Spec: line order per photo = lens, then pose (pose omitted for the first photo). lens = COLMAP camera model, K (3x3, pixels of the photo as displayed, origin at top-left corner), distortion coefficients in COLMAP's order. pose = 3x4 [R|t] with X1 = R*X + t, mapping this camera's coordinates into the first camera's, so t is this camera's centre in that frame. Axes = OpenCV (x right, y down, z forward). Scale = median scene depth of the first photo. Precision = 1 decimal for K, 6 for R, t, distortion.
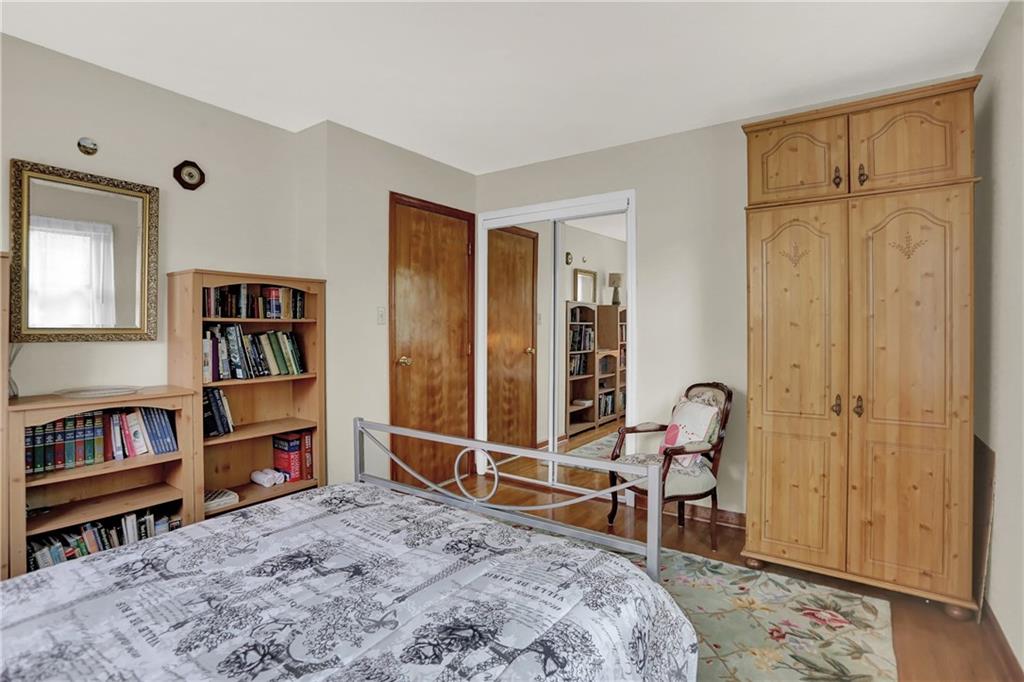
lens RADIAL K [[522.2, 0, 511.8], [0, 522.2, 335.0], [0, 0, 1]] dist [-0.052876, 0.018616]
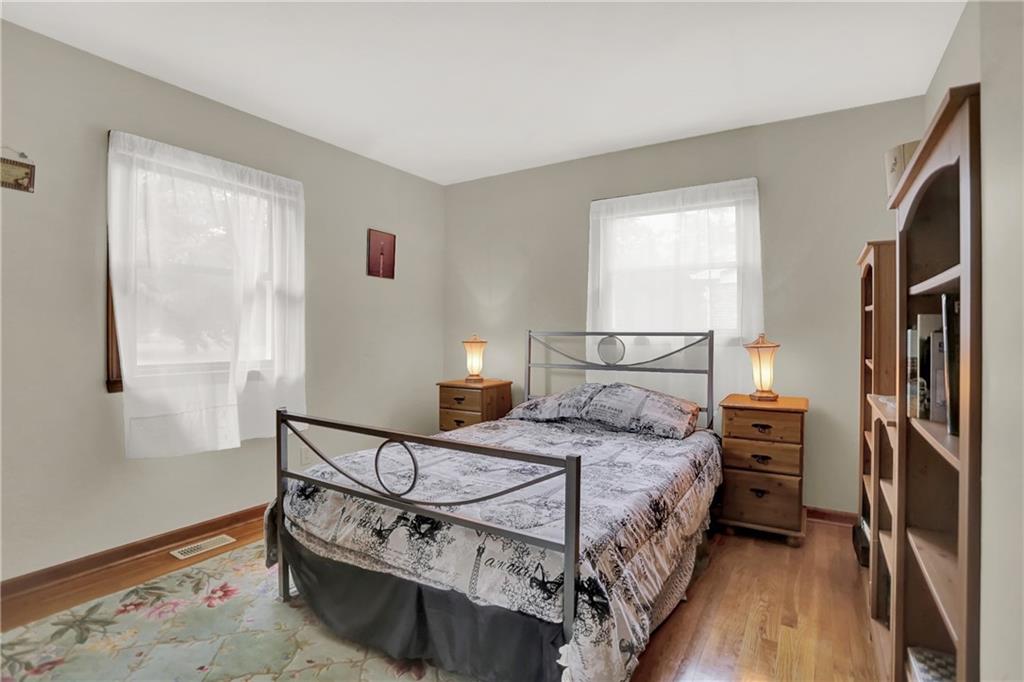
lens RADIAL K [[522.2, 0, 511.3], [0, 522.2, 336.3], [0, 0, 1]] dist [-0.052876, 0.018616]
pose [[-0.999244, -0.000624, -0.038880, -0.259380], [-0.001229, 0.999878, 0.015546, 0.016611], [0.038866, 0.015582, -0.999123, 2.090303]]
